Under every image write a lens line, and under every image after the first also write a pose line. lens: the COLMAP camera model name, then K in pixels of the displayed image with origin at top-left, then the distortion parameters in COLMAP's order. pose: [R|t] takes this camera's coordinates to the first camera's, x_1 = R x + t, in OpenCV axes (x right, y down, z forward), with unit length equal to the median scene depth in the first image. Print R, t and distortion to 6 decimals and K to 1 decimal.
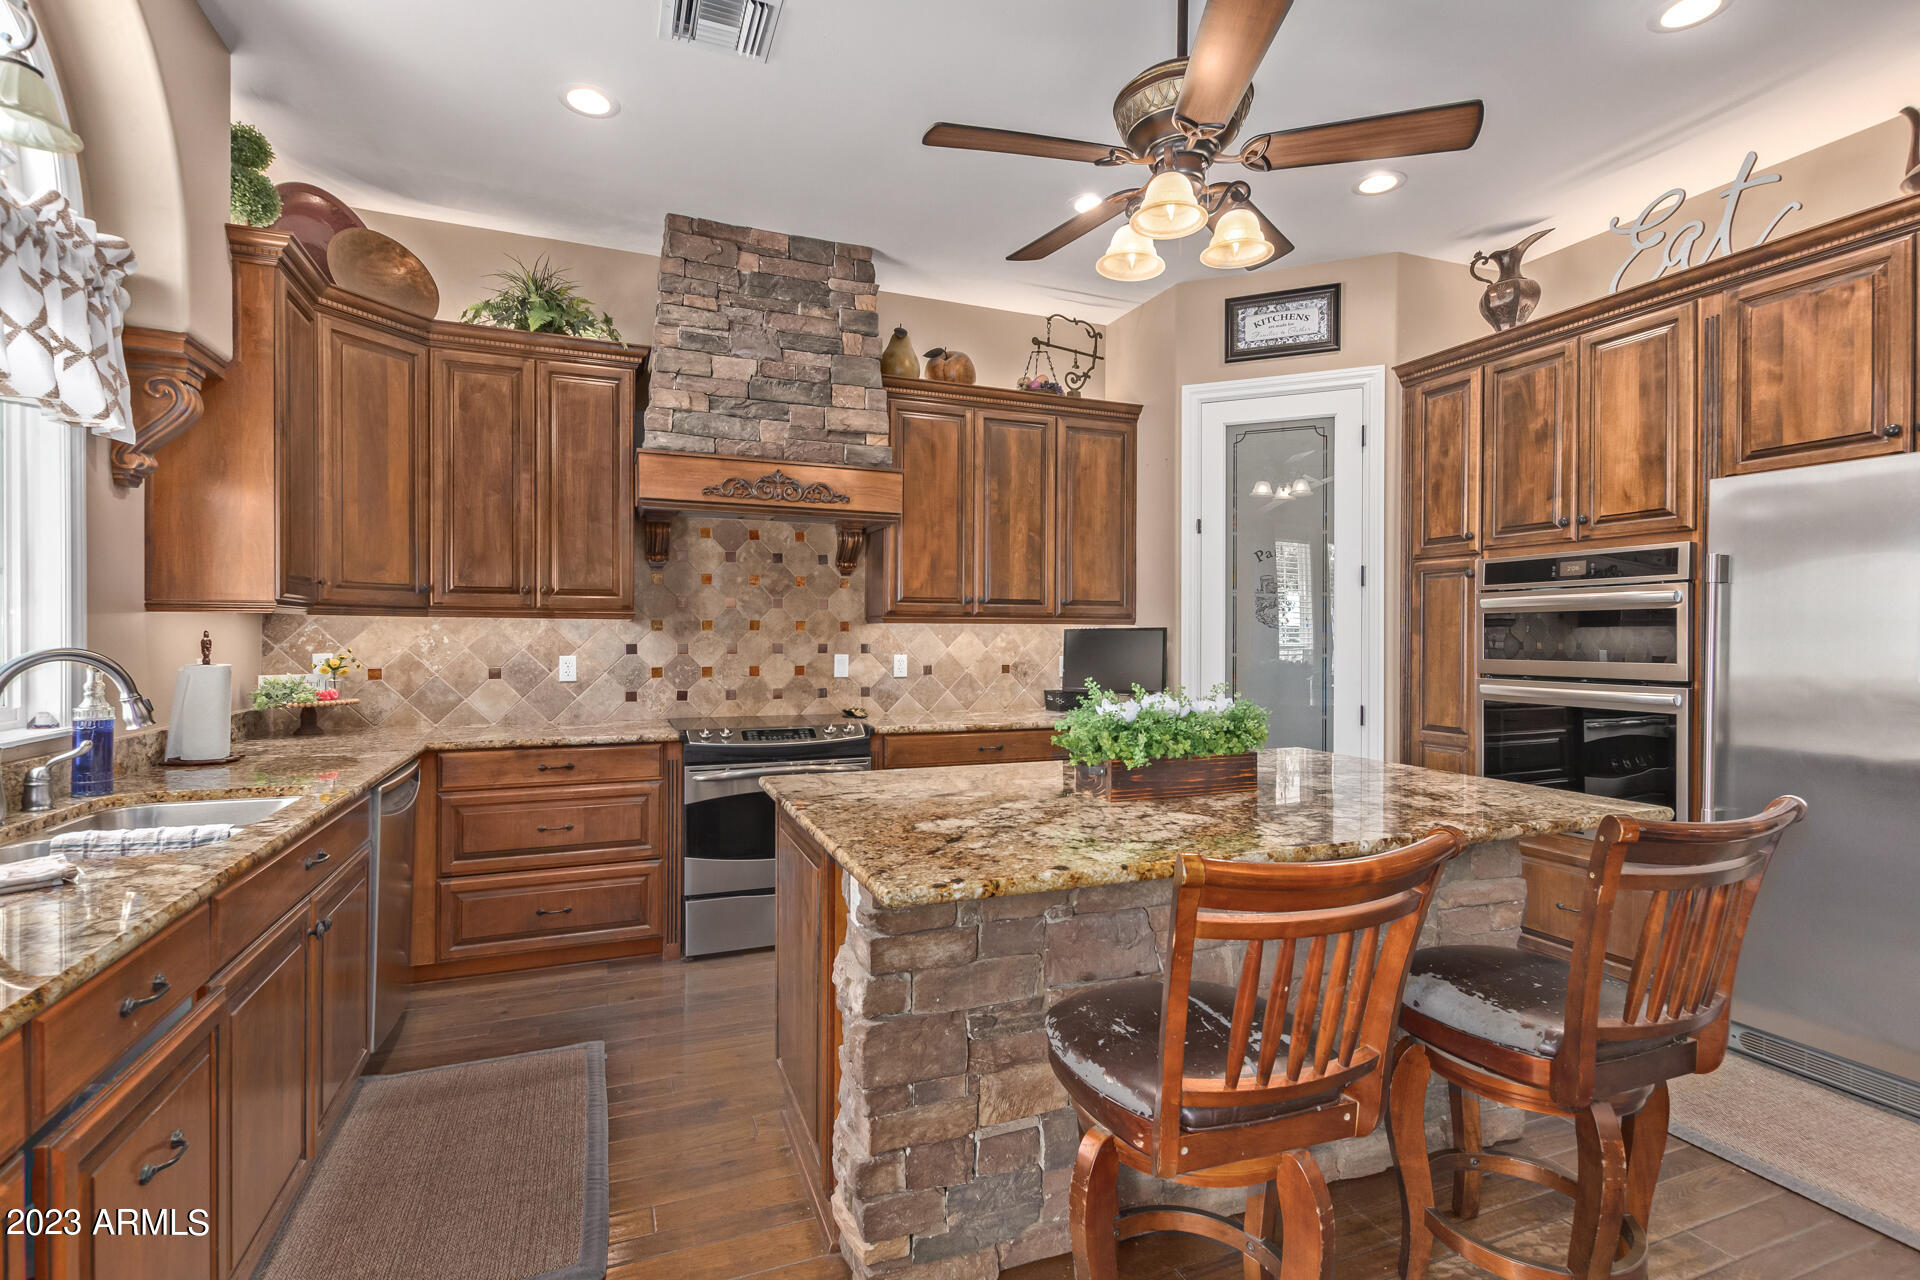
lens RADIAL K [[888.0, 0, 957.8], [0, 888.0, 637.0], [0, 0, 1]] dist [0.007956, 0.000617]
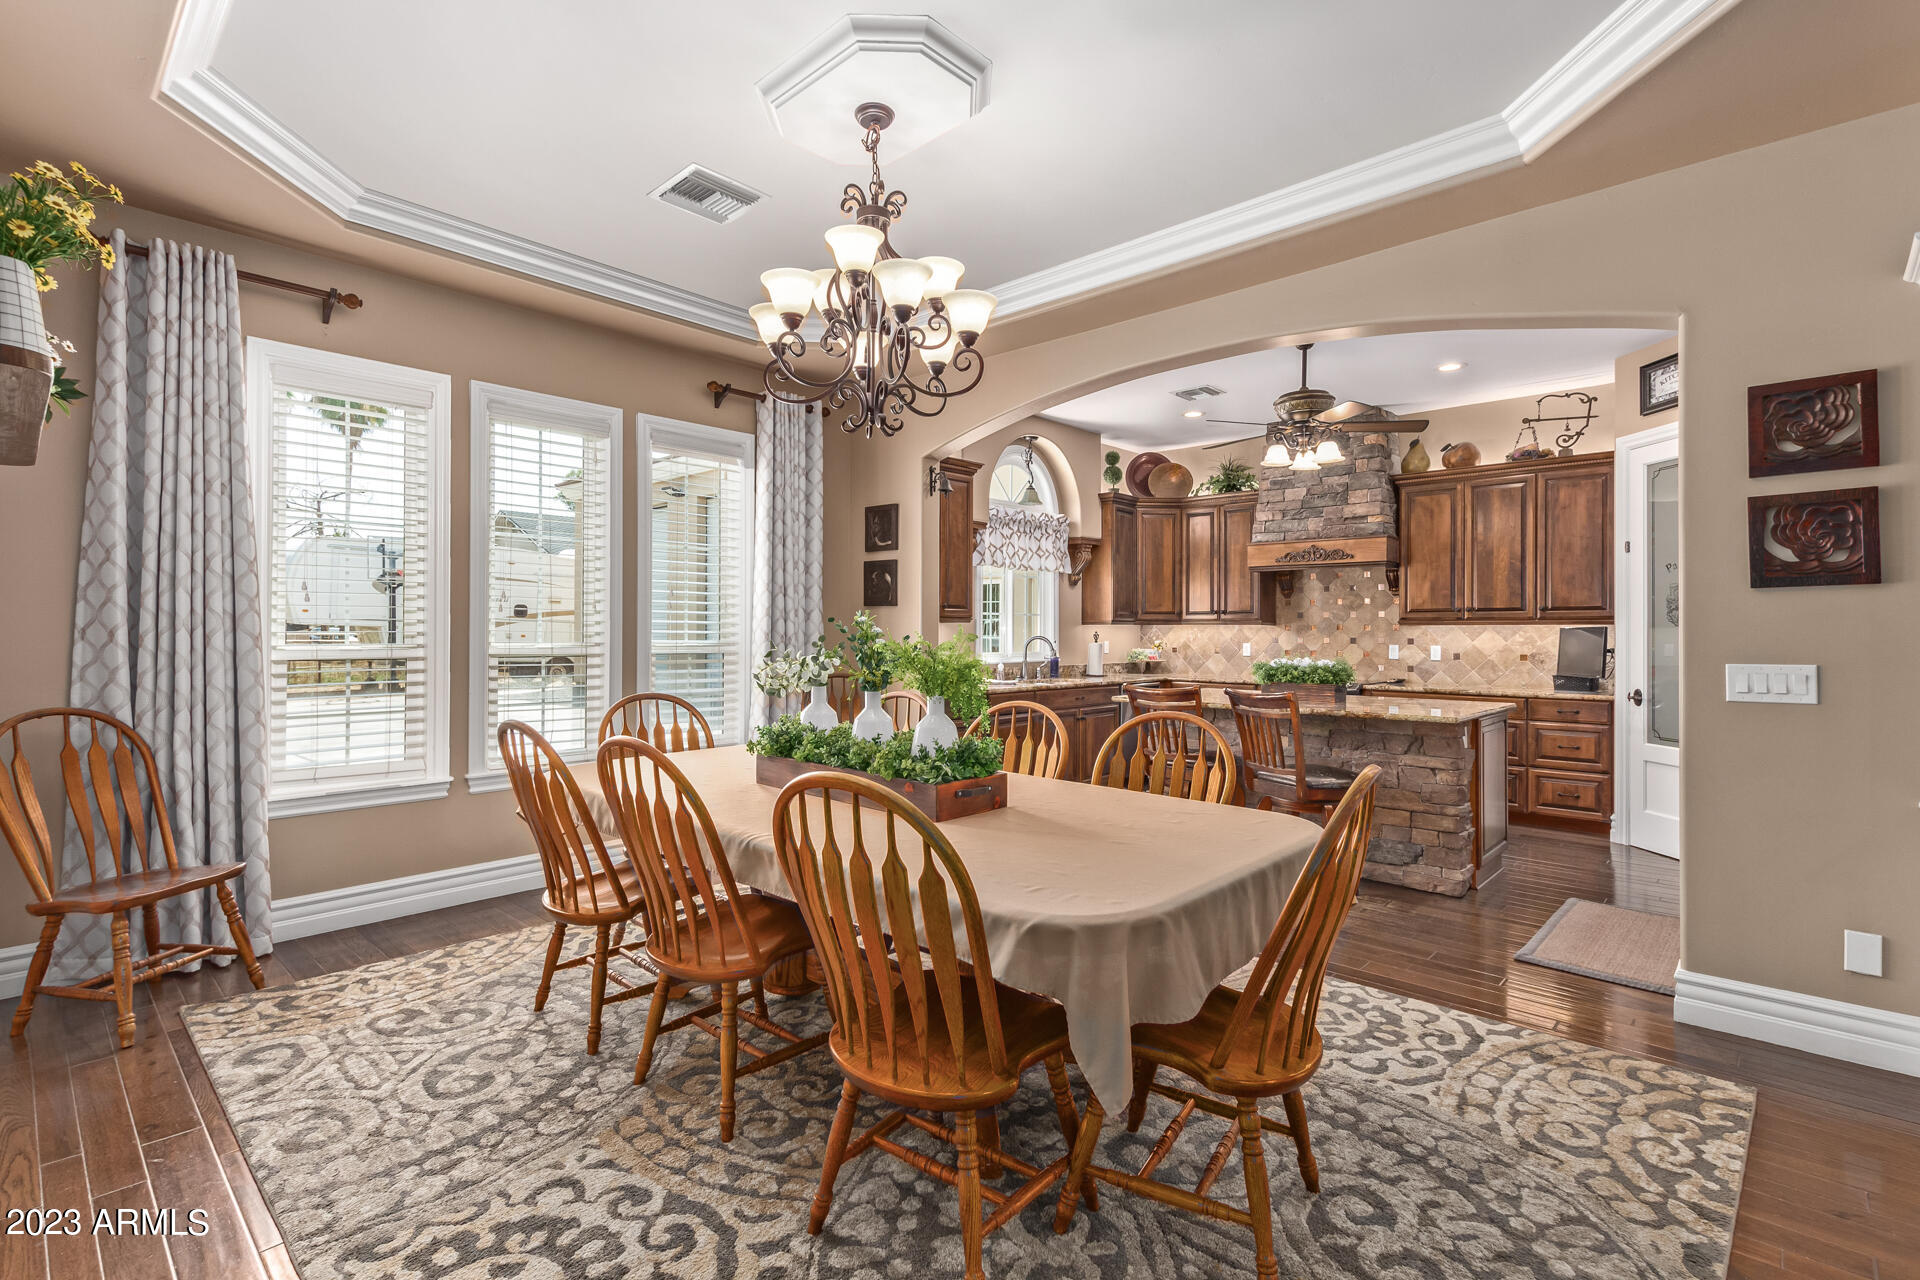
lens RADIAL K [[888.0, 0, 966.7], [0, 888.0, 629.5], [0, 0, 1]] dist [0.007956, 0.000617]
pose [[0.426077, -0.006556, -0.904663, 1.036659], [-0.006018, 0.999931, -0.010081, 0.012928], [0.904667, 0.009740, 0.426008, -0.404534]]
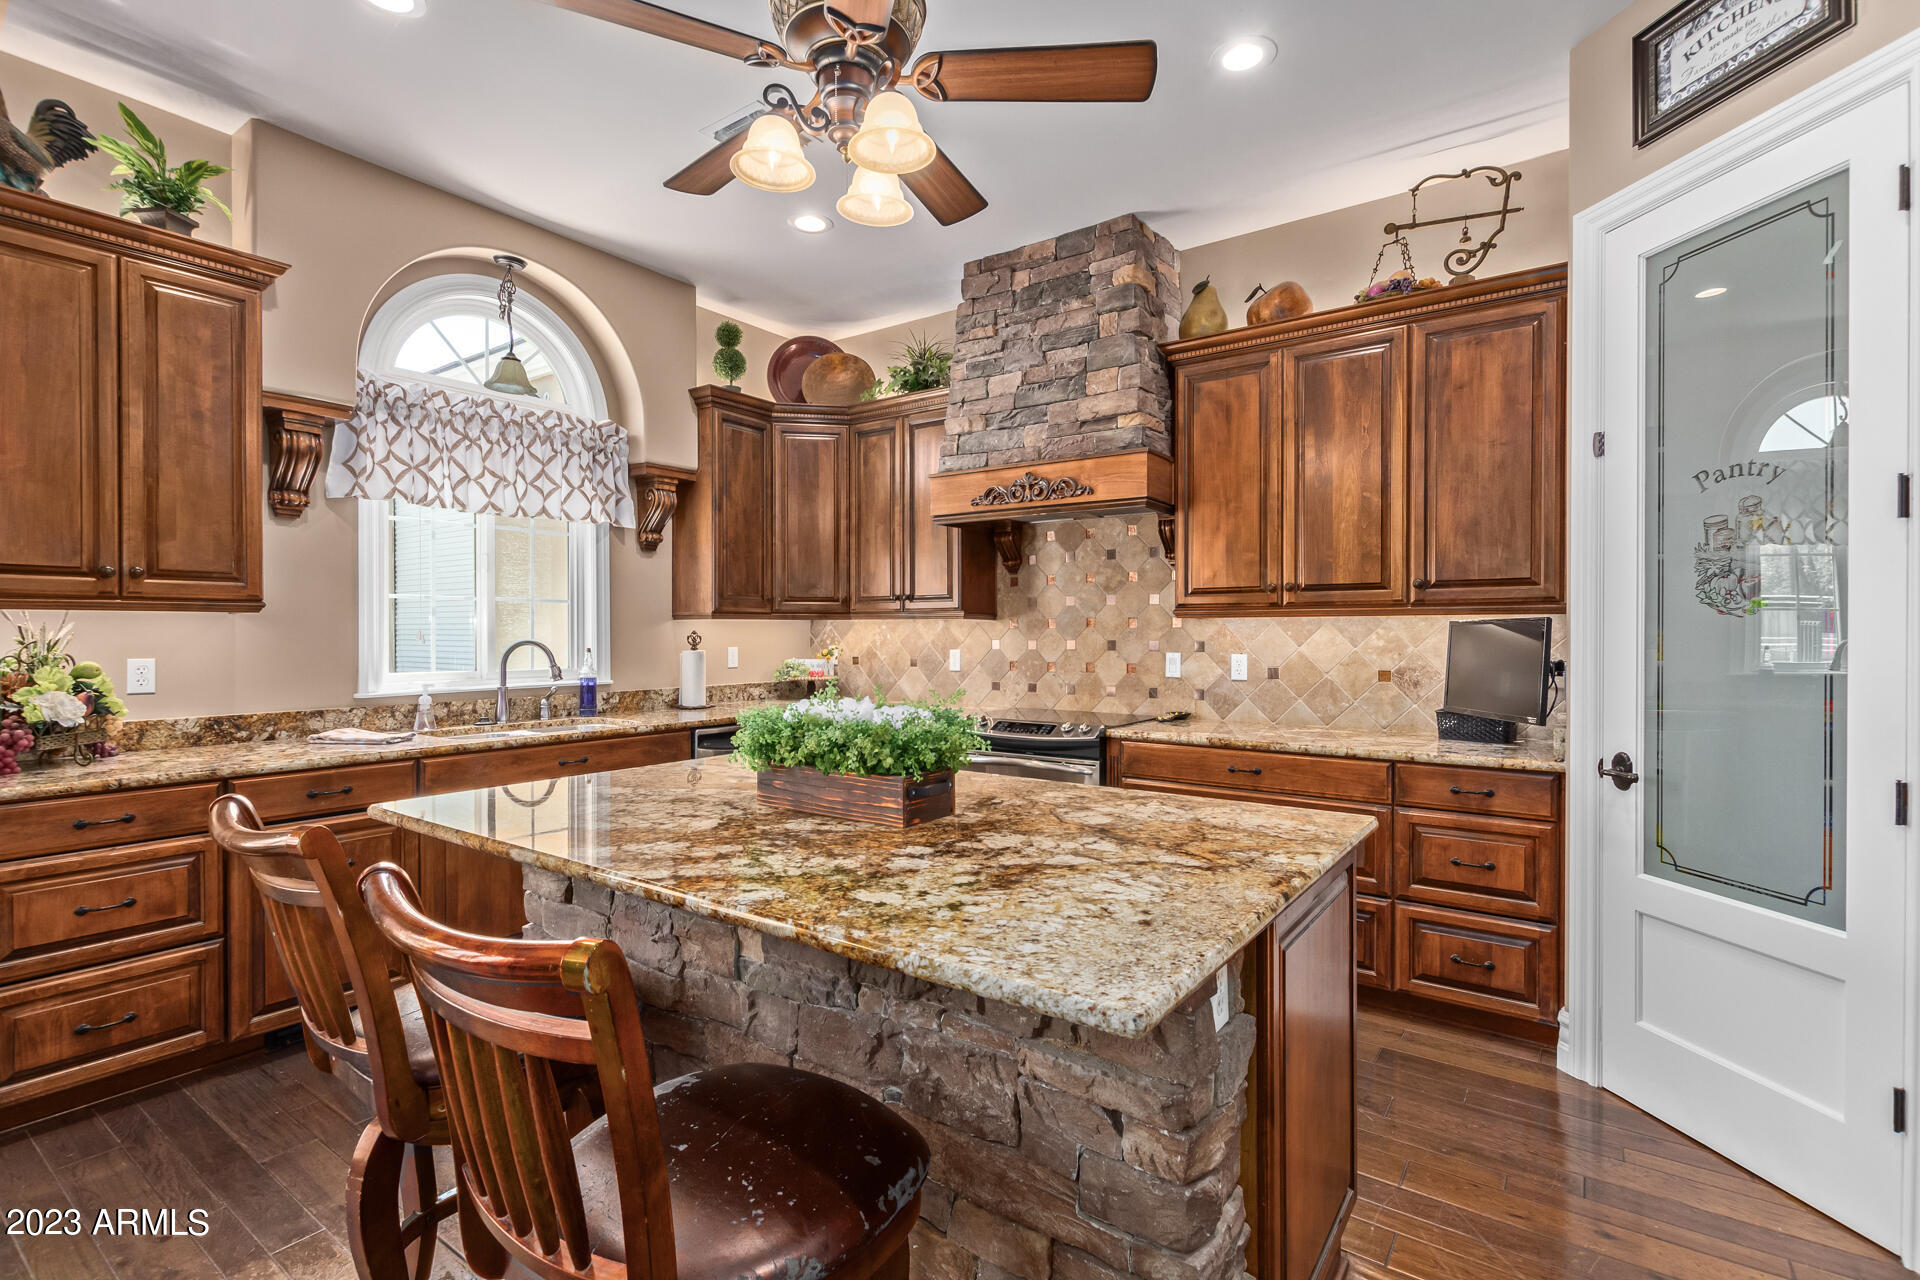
lens RADIAL K [[888.0, 0, 968.7], [0, 888.0, 639.3], [0, 0, 1]] dist [0.007956, 0.000617]
pose [[0.542587, 0.001974, -0.839997, 0.549854], [-0.000998, 0.999998, 0.001706, 0.004311], [0.839999, -0.000087, 0.542588, 0.331092]]
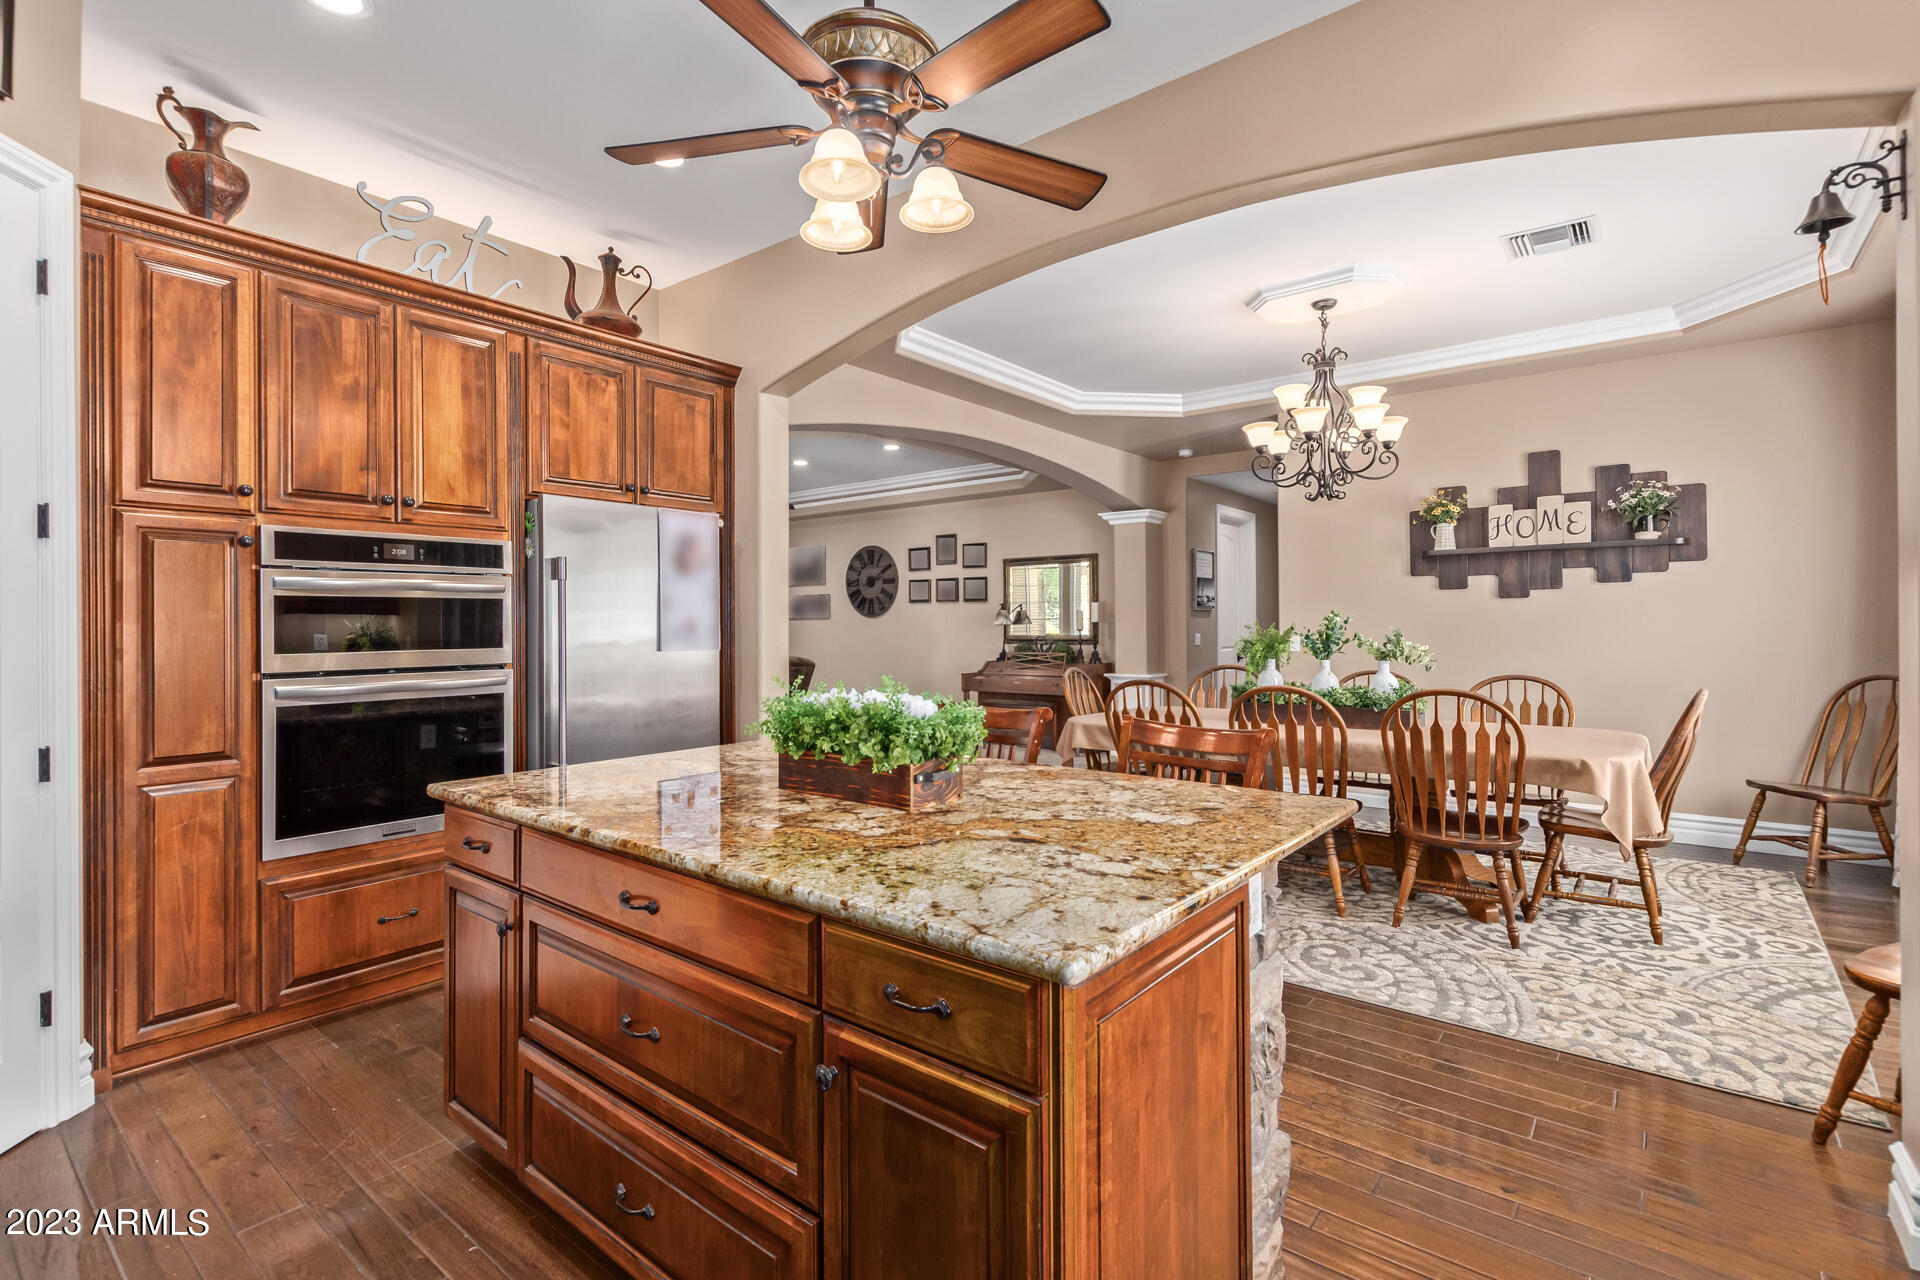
lens RADIAL K [[888.0, 0, 955.7], [0, 888.0, 632.3], [0, 0, 1]] dist [0.007956, 0.000617]
pose [[-0.486705, -0.001089, 0.873566, -0.561250], [0.008794, 0.999942, 0.006146, 0.010263], [-0.873522, 0.010673, -0.486667, 1.287653]]
